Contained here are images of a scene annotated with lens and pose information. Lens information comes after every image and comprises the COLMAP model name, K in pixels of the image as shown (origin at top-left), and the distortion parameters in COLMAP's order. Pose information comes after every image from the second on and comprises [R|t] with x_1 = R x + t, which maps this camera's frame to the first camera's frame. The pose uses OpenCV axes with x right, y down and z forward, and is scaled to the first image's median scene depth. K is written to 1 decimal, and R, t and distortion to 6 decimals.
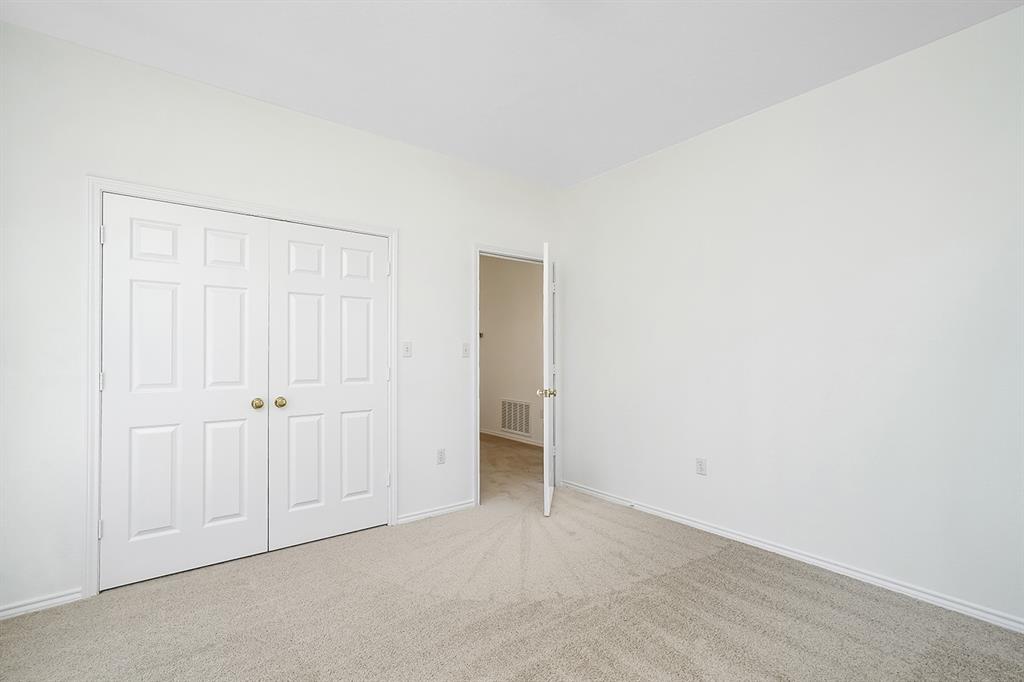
lens RADIAL K [[459.3, 0, 509.7], [0, 459.3, 351.1], [0, 0, 1]] dist [-0.001084, -0.000186]
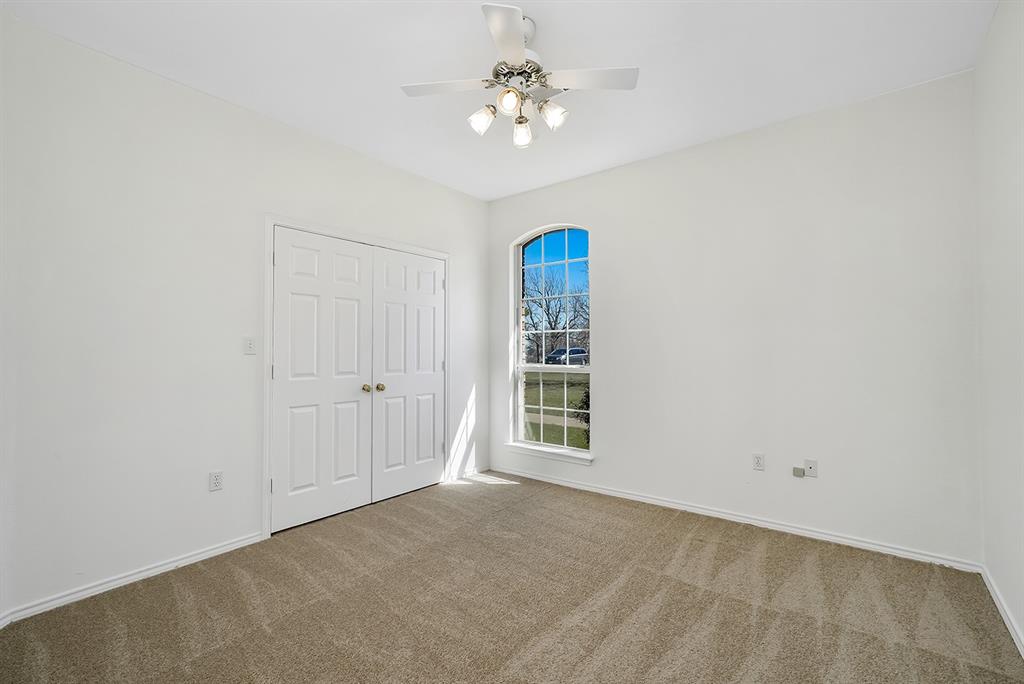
lens RADIAL K [[457.3, 0, 512.0], [0, 457.3, 342.0], [0, 0, 1]] dist [-0.000100, 0.000070]
pose [[0.969567, -0.000493, 0.244826, -0.460493], [0.002770, 0.999956, -0.008958, -0.003420], [-0.244810, 0.009363, 0.969526, -0.348708]]
